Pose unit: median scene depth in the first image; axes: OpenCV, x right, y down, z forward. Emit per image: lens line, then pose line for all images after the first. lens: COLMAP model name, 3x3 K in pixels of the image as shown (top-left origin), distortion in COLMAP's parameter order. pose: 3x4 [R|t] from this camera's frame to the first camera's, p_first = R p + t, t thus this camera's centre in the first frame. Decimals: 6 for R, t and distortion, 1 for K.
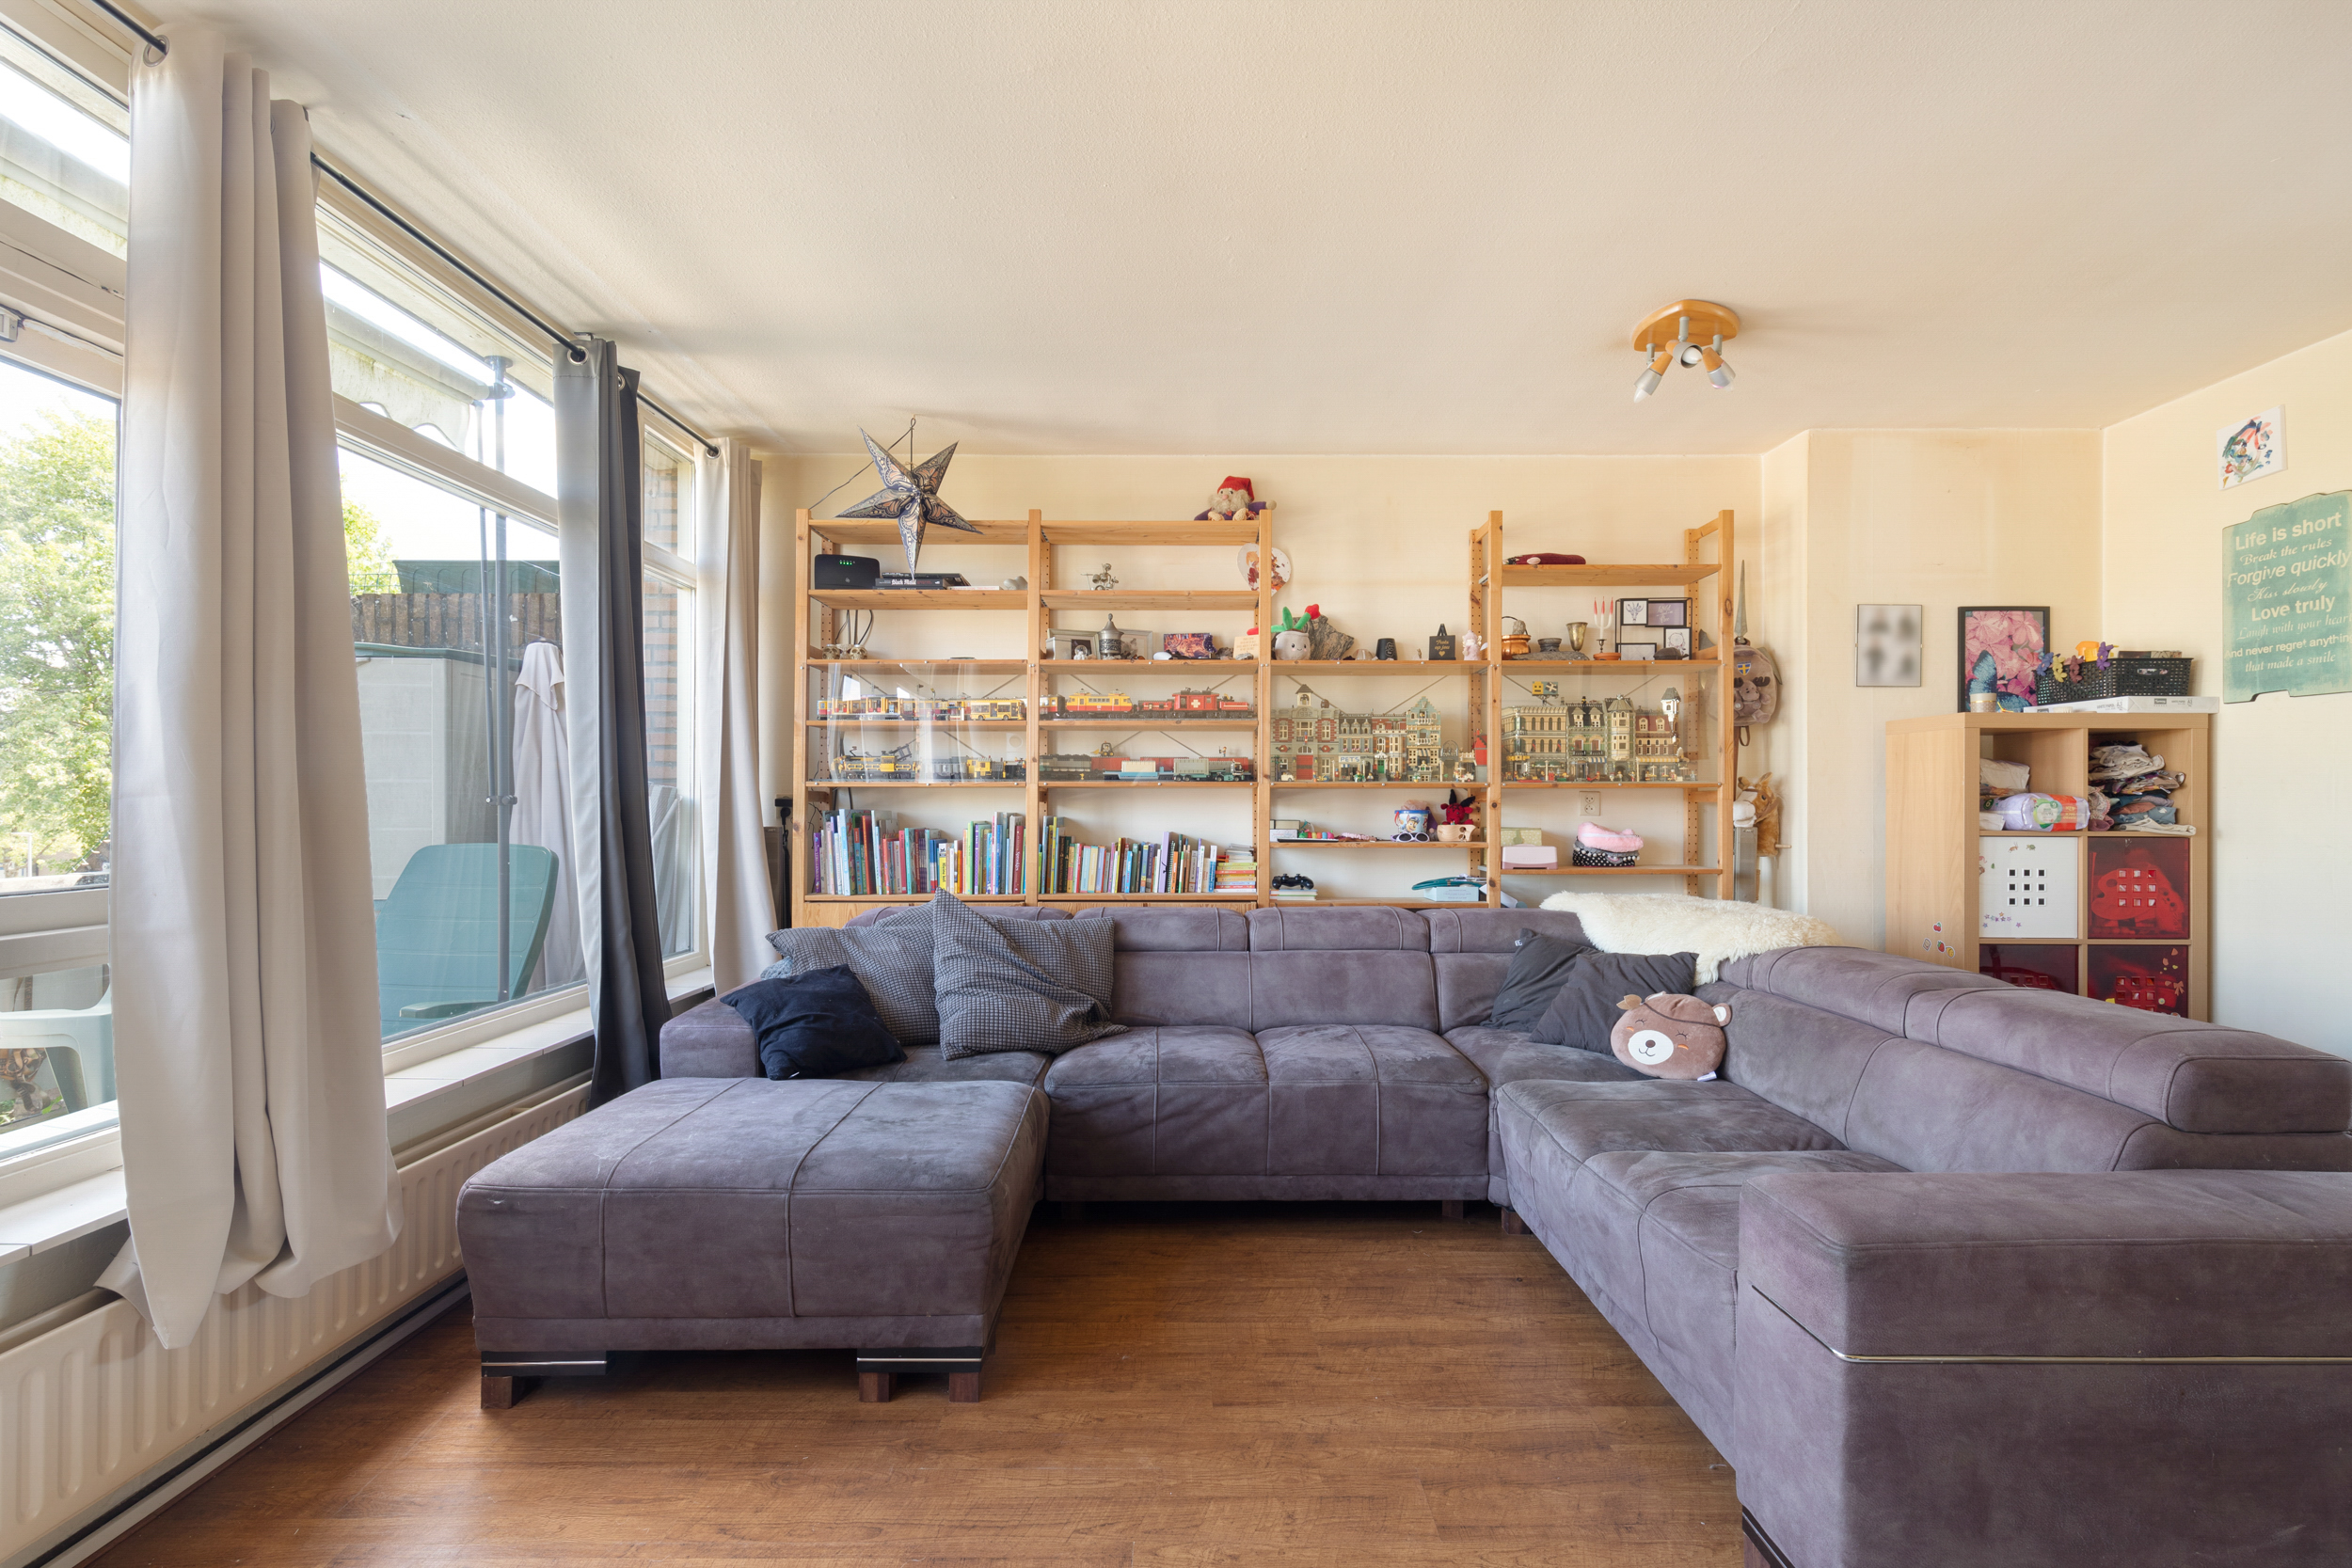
lens RADIAL K [[1076.7, 0, 1182.4], [0, 1076.7, 799.1], [0, 0, 1]] dist [0.003648, -0.000276]
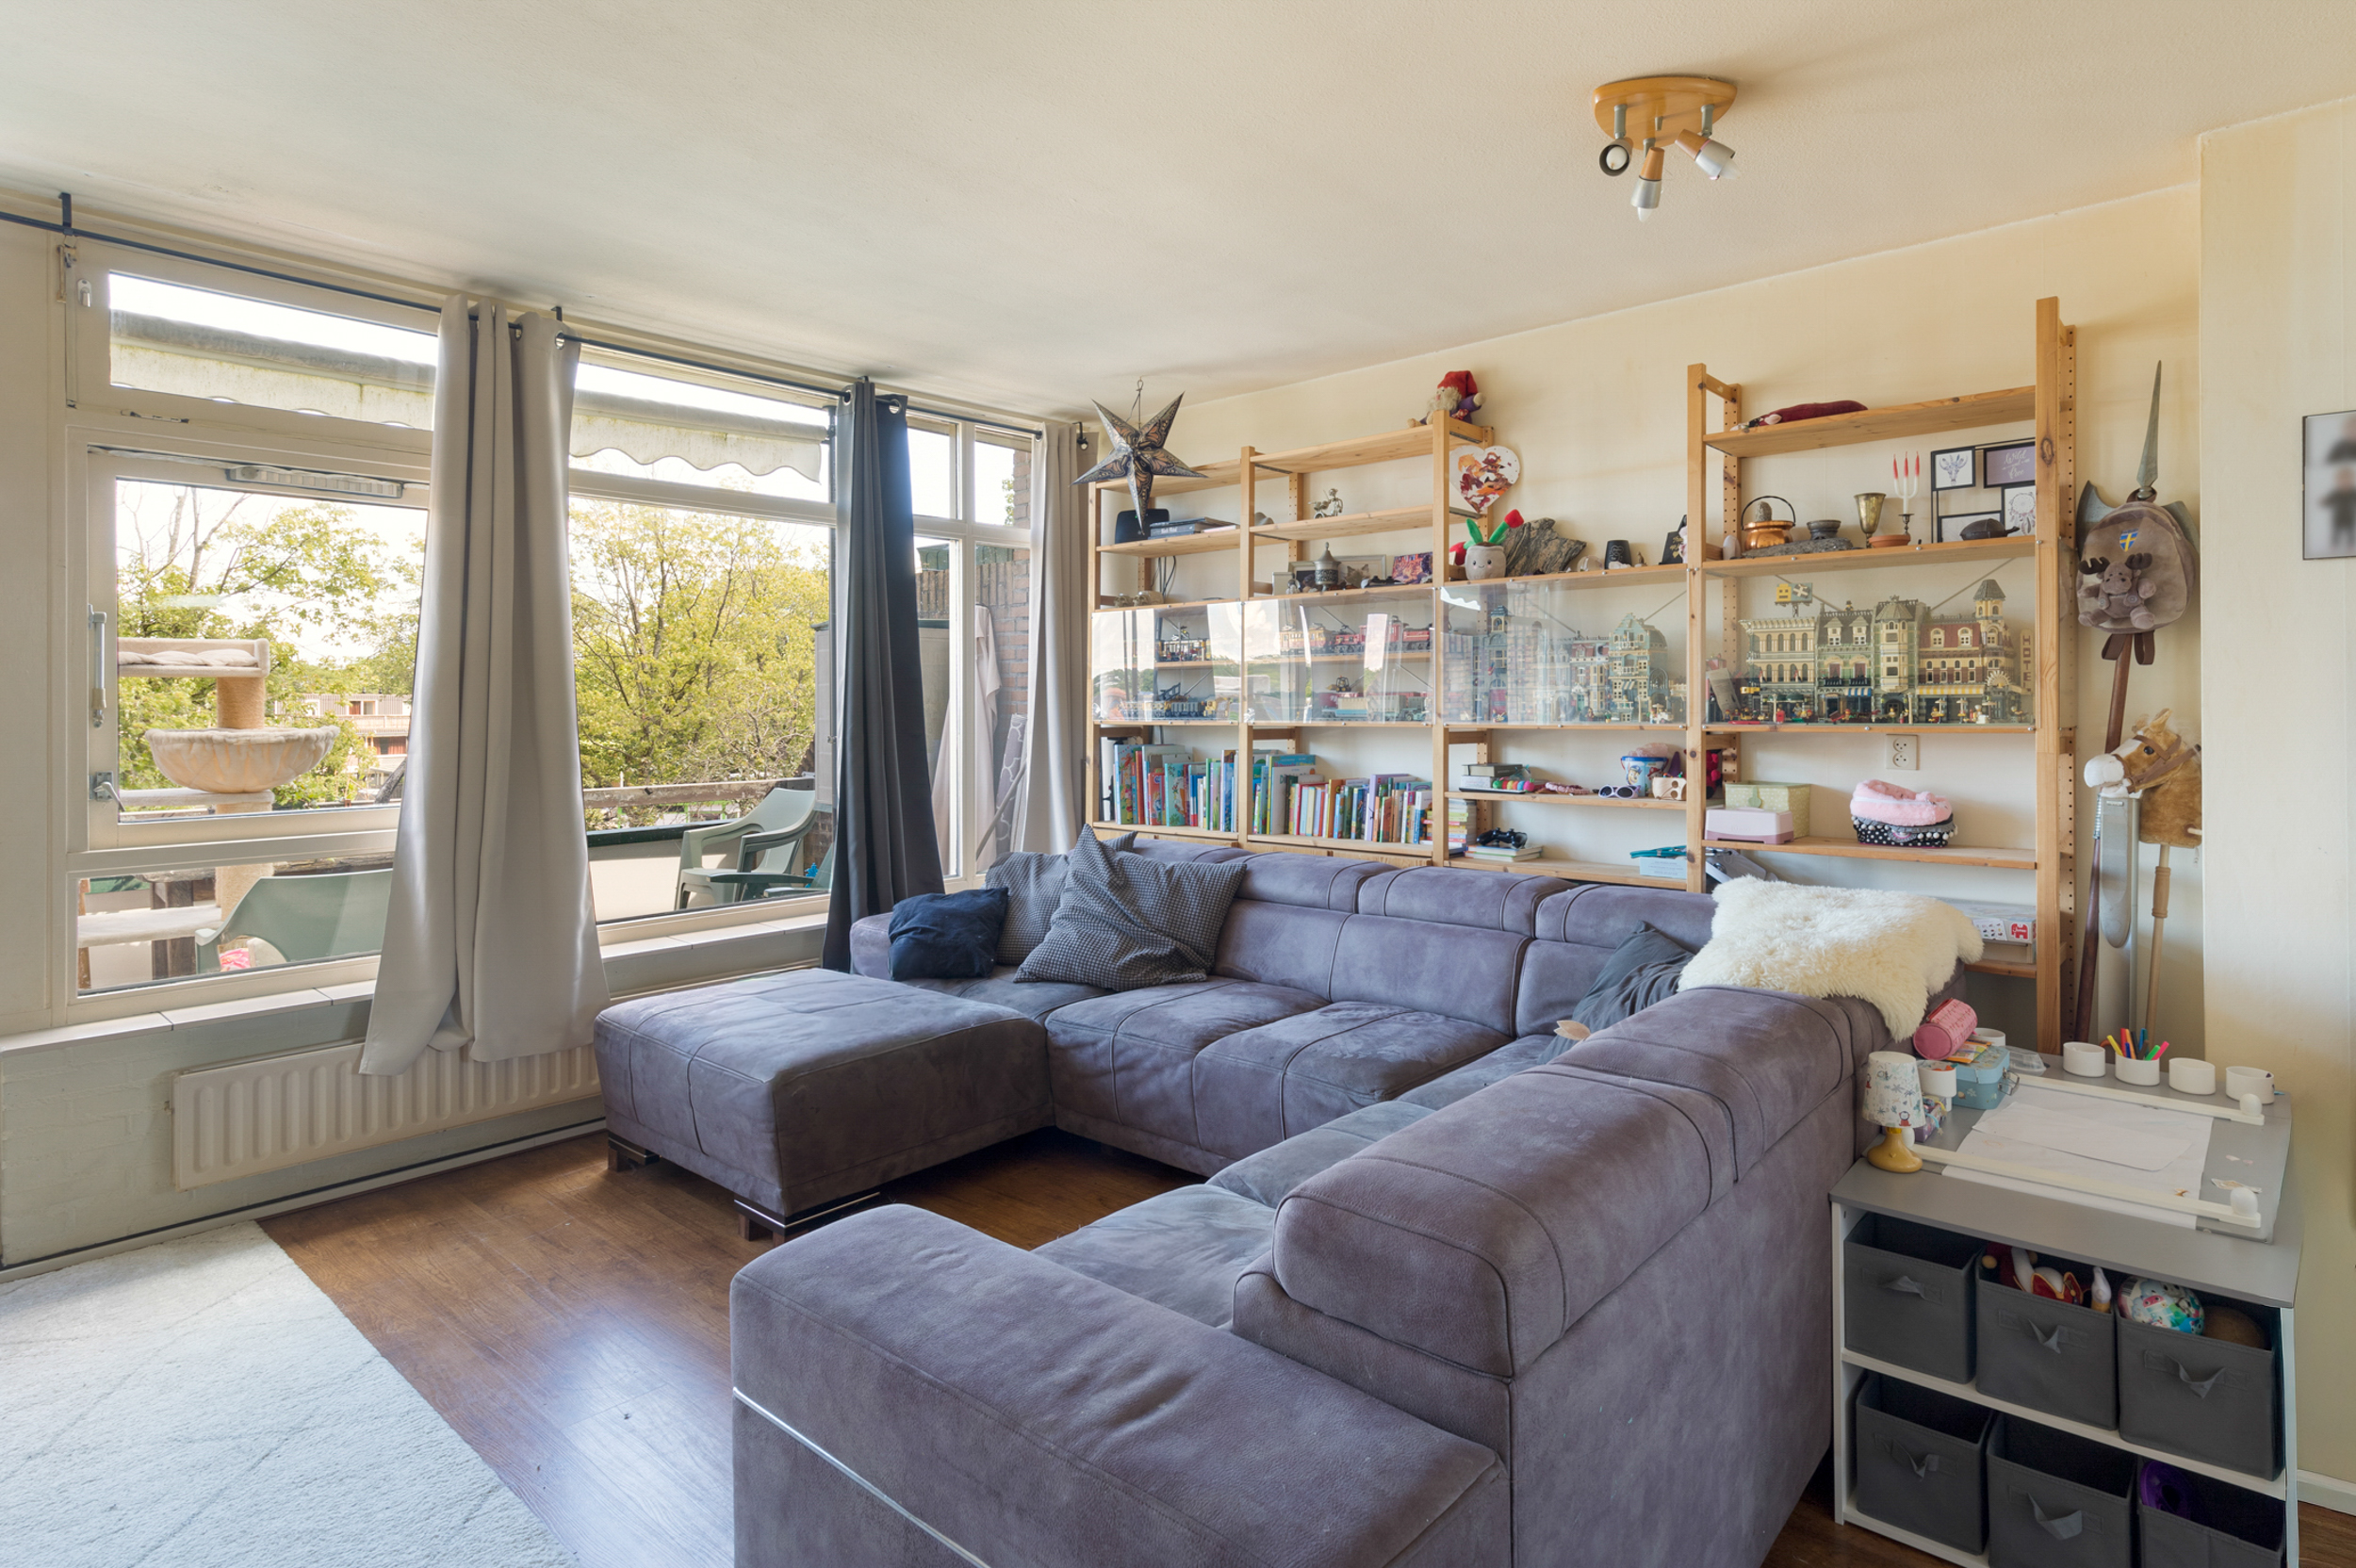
lens RADIAL K [[1194.1, 0, 1300.4], [0, 1194.1, 691.3], [0, 0, 1]] dist [0.000783, -0.000029]
pose [[0.779858, -0.011753, -0.625846, 0.584001], [0.006179, 0.999920, -0.011078, -0.030094], [0.625926, 0.004773, 0.779868, 0.169774]]
